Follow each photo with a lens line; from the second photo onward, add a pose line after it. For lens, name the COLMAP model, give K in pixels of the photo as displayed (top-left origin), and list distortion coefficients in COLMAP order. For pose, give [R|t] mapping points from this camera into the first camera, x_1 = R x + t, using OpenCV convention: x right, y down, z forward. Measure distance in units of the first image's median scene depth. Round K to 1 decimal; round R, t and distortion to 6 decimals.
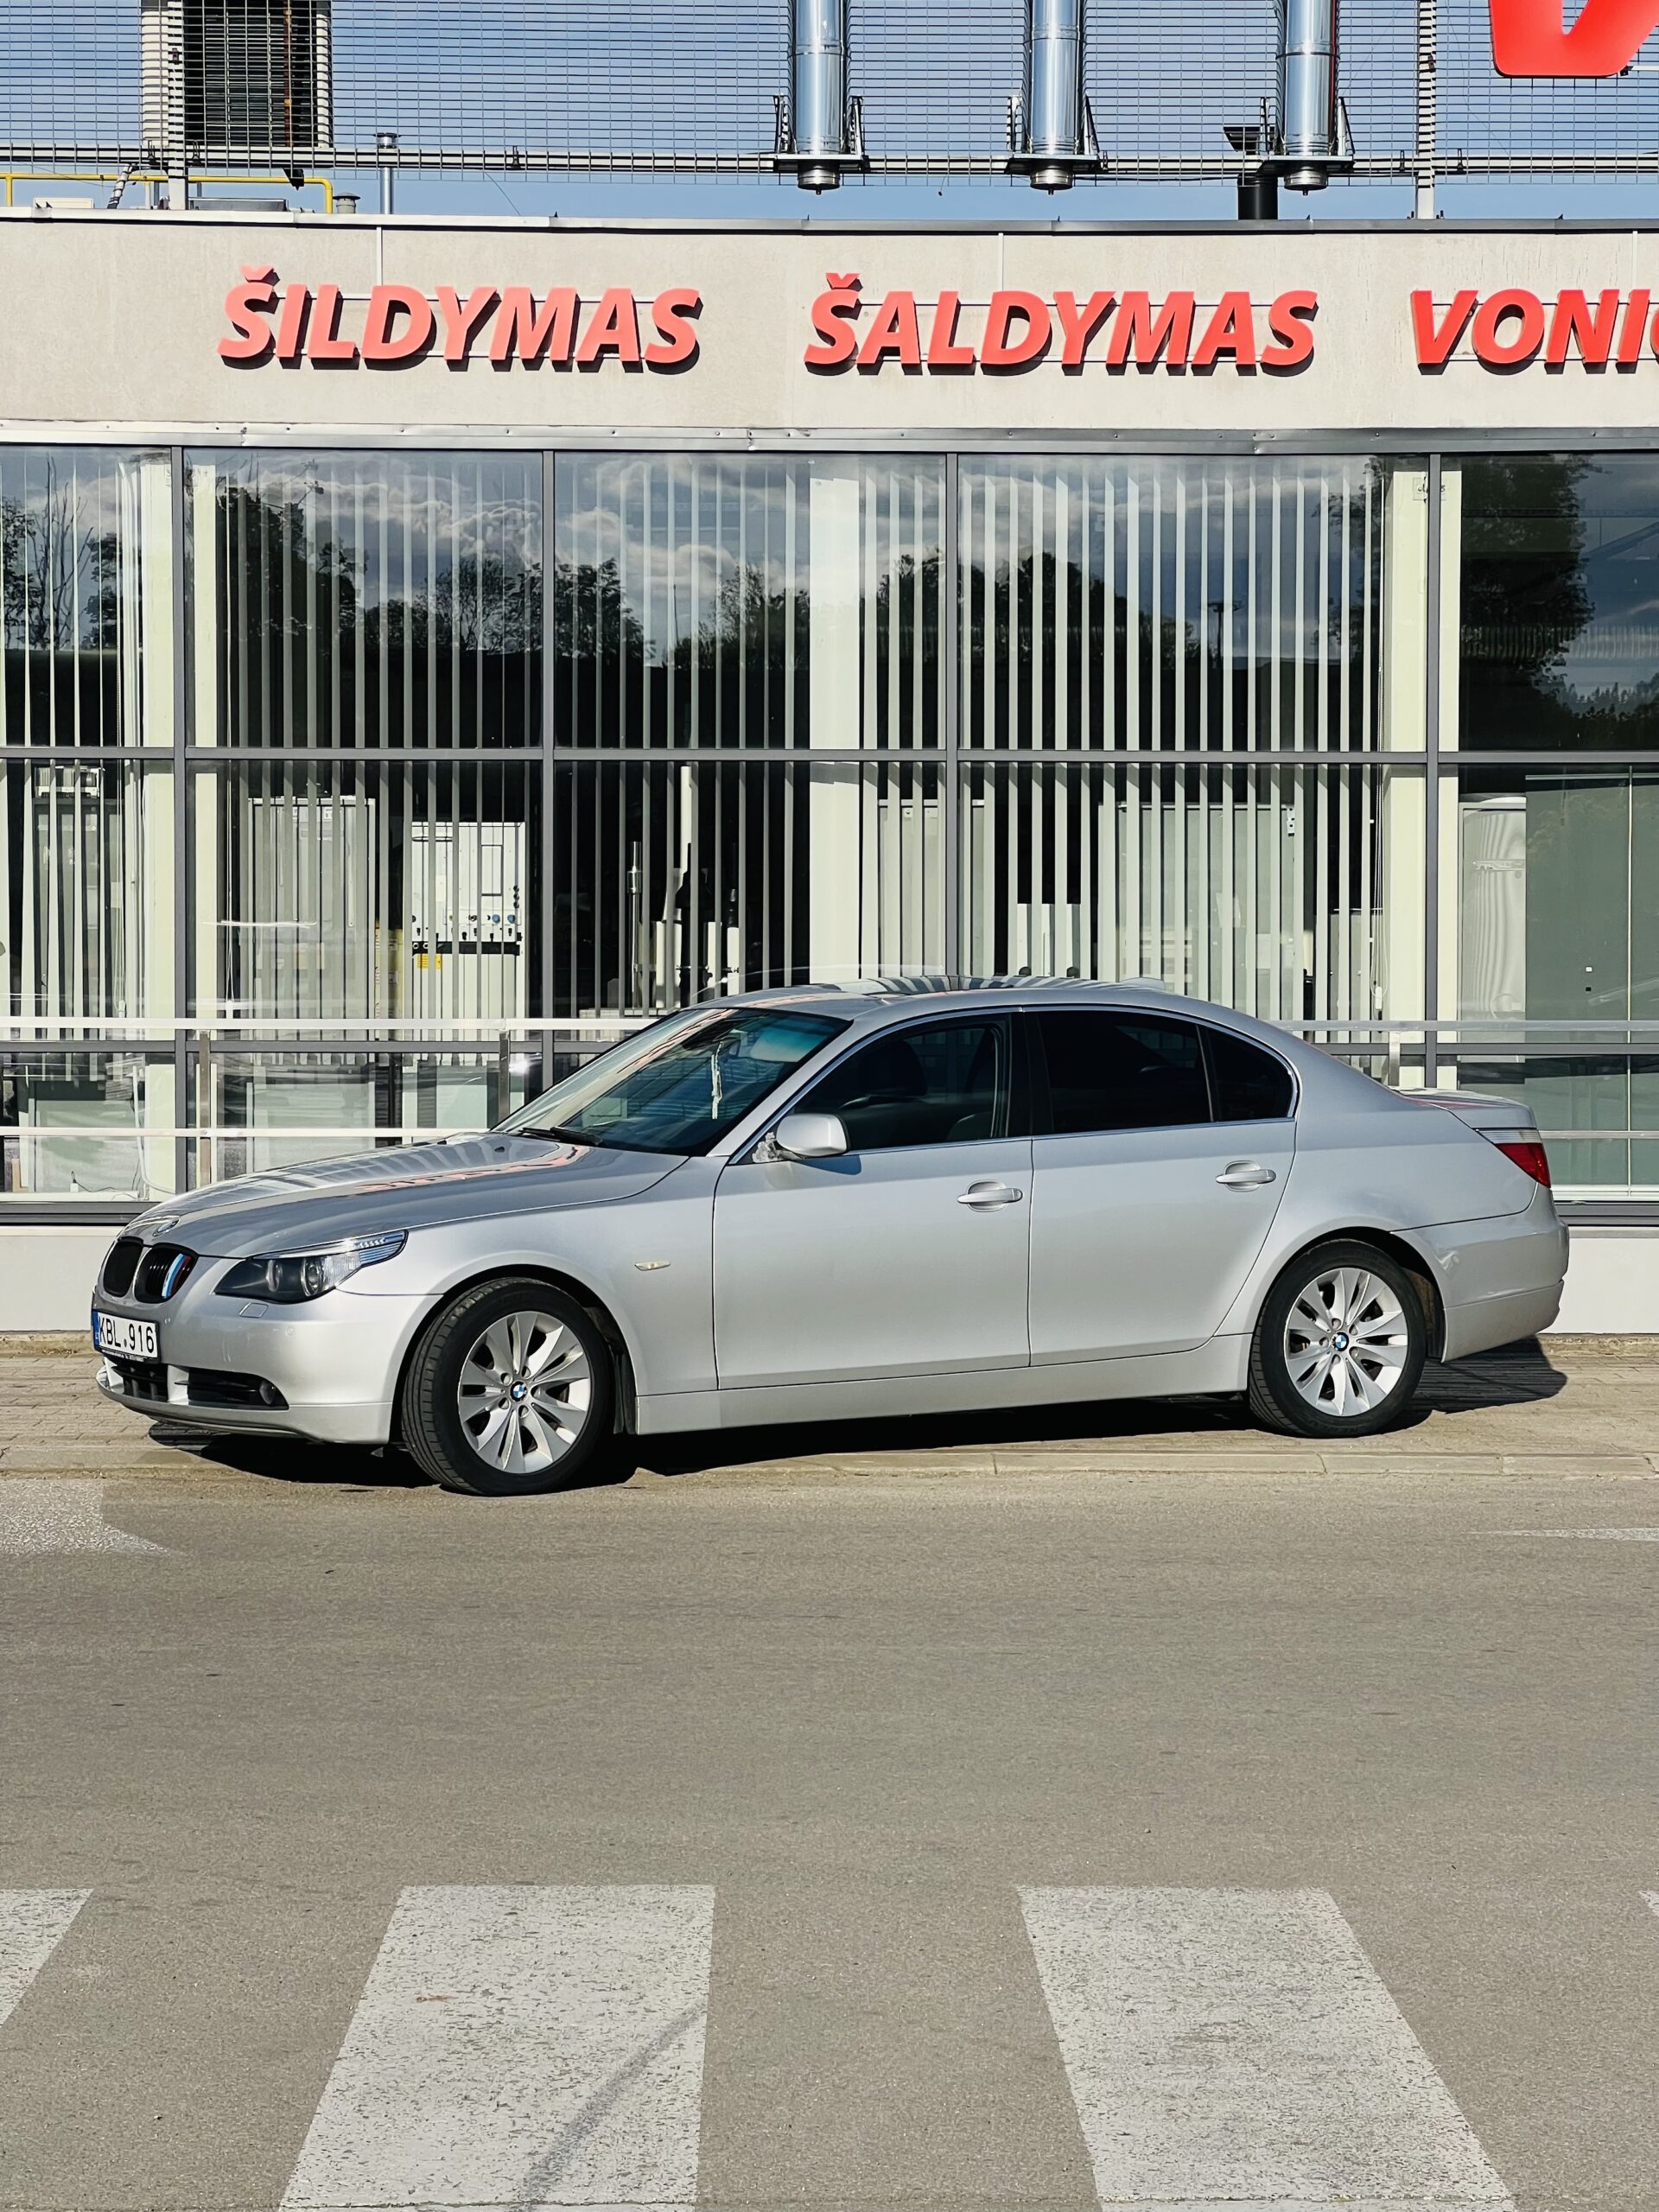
lens RADIAL K [[4889.3, 0, 824.1], [0, 4889.3, 1178.9], [0, 0, 1]] dist [-0.053284, 3.426994]
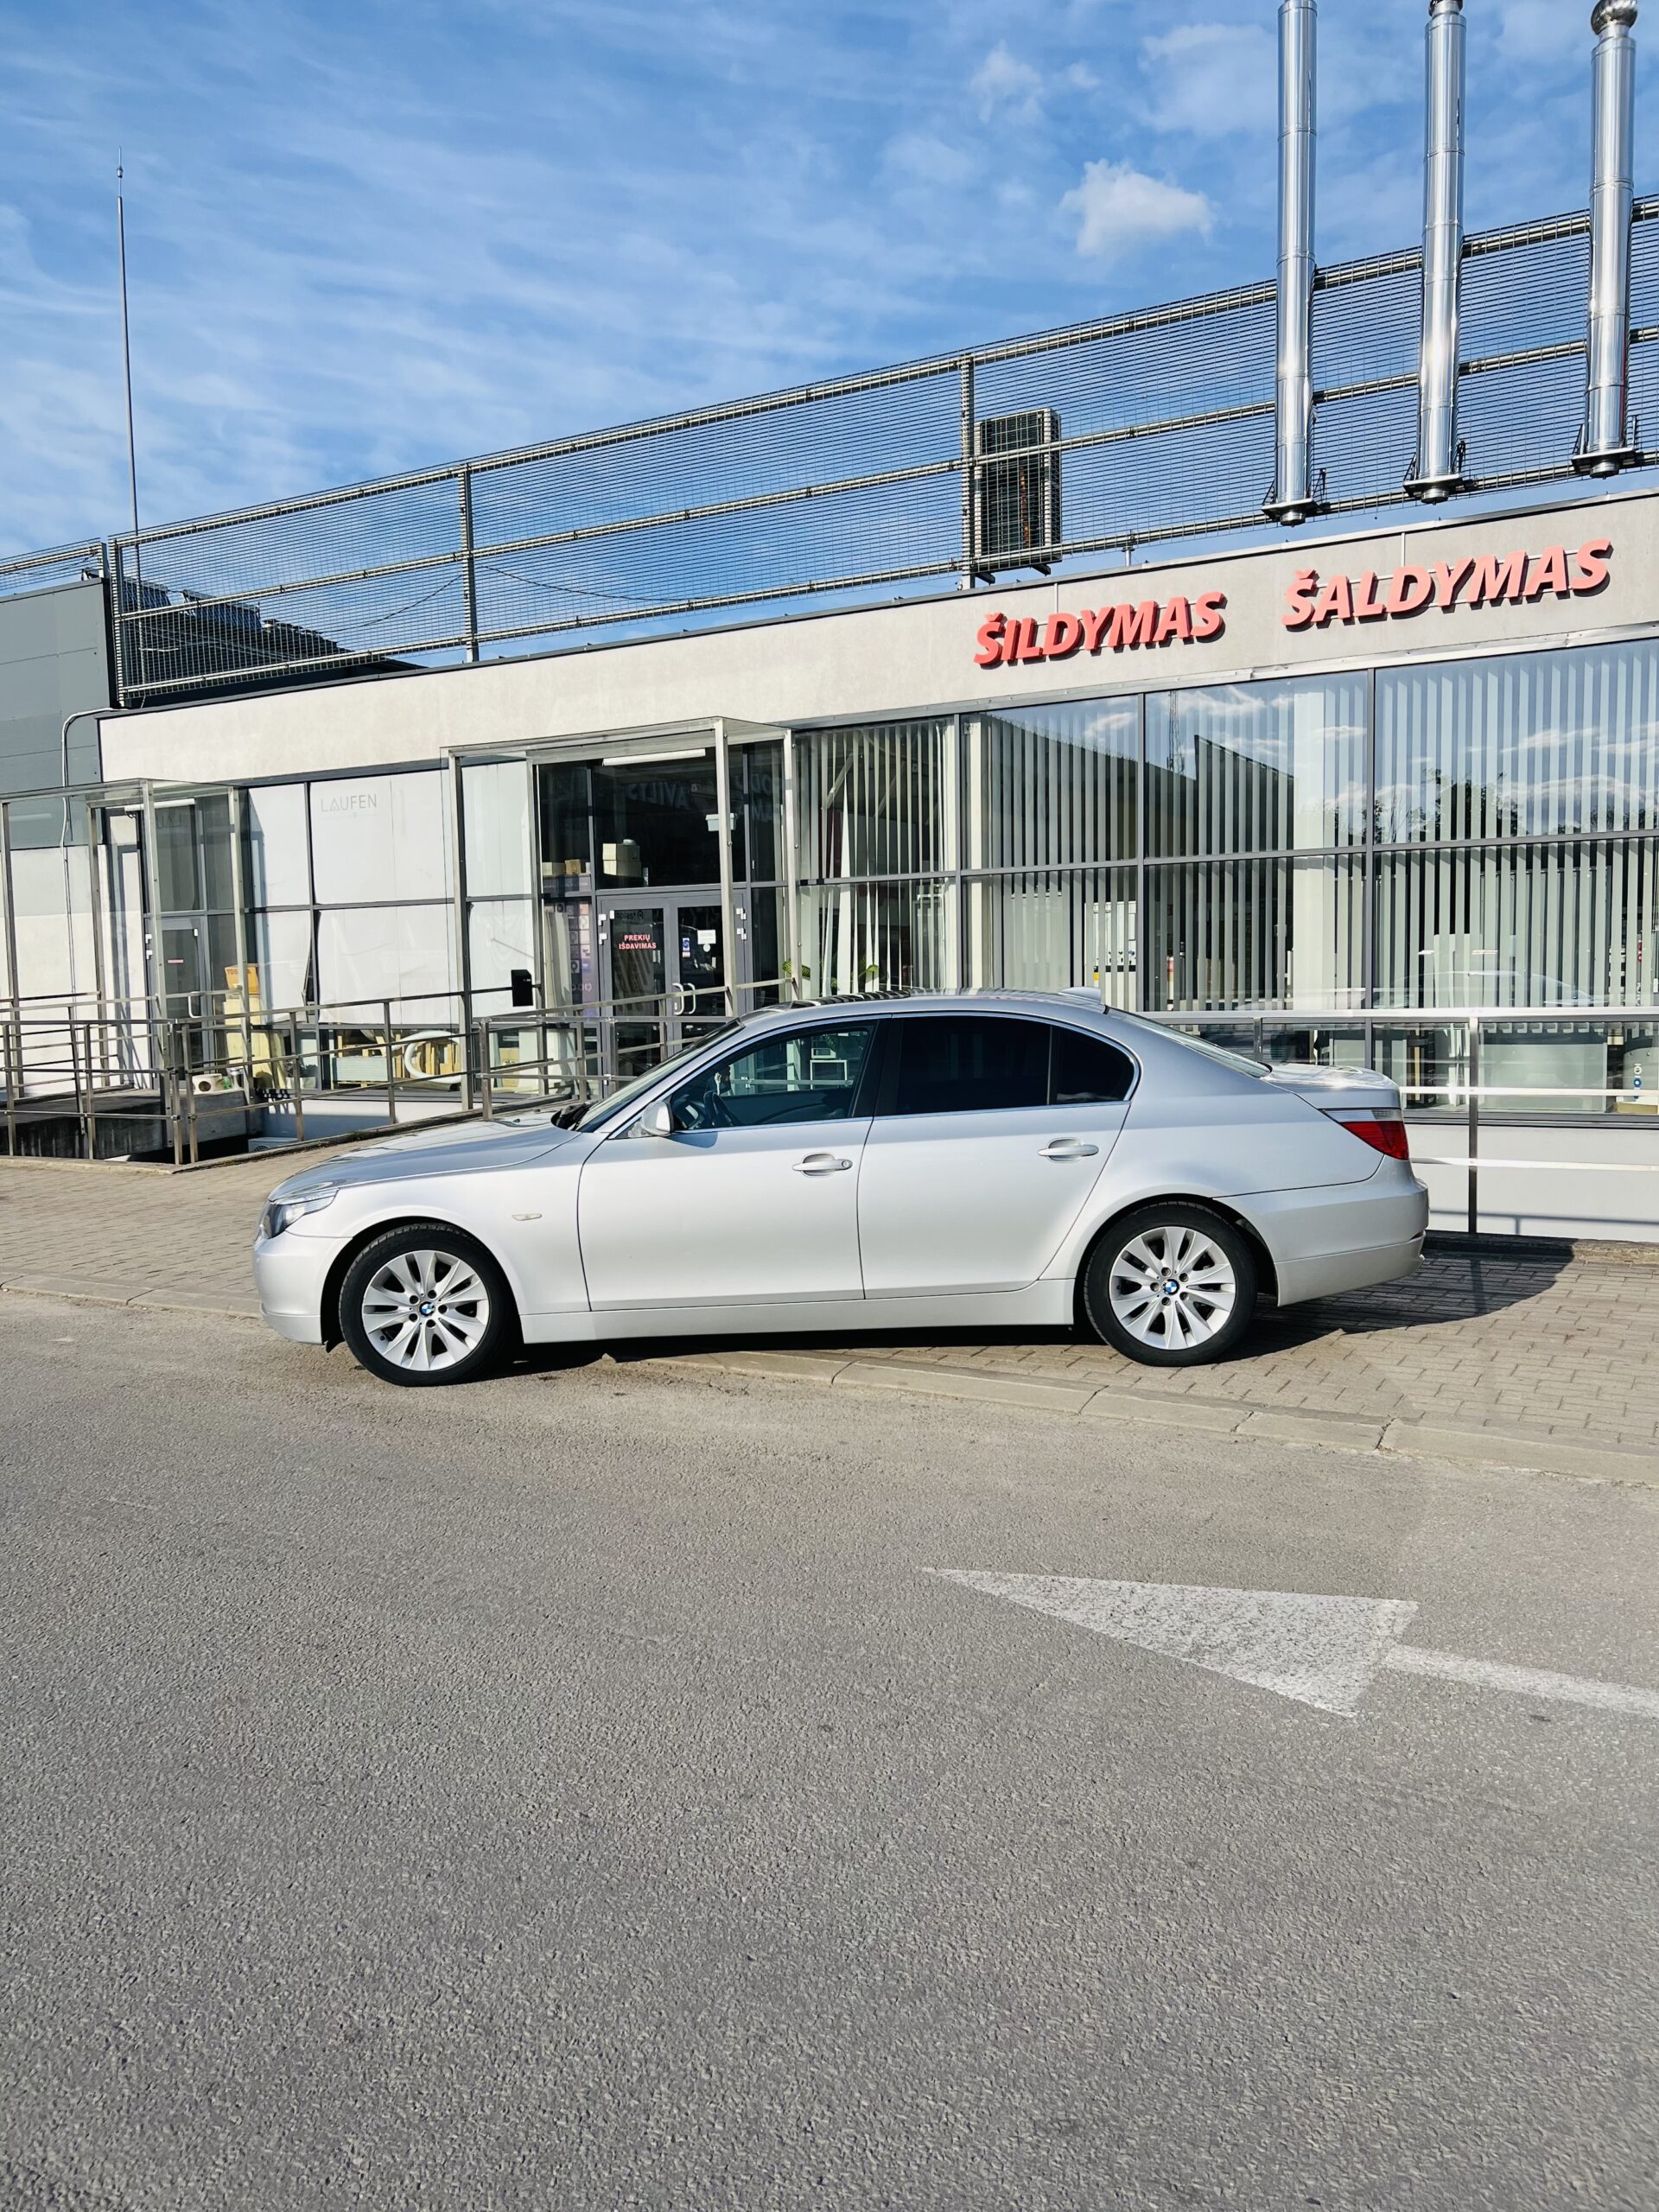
lens RADIAL K [[1667.9, 0, 829.5], [0, 1667.9, 1106.0], [0, 0, 1]] dist [0.025606, -0.007854]
pose [[0.862265, 0.018039, -0.506136, 0.159849], [-0.001432, 0.999448, 0.033181, -0.016491], [0.506455, -0.027886, 0.861815, 0.403176]]
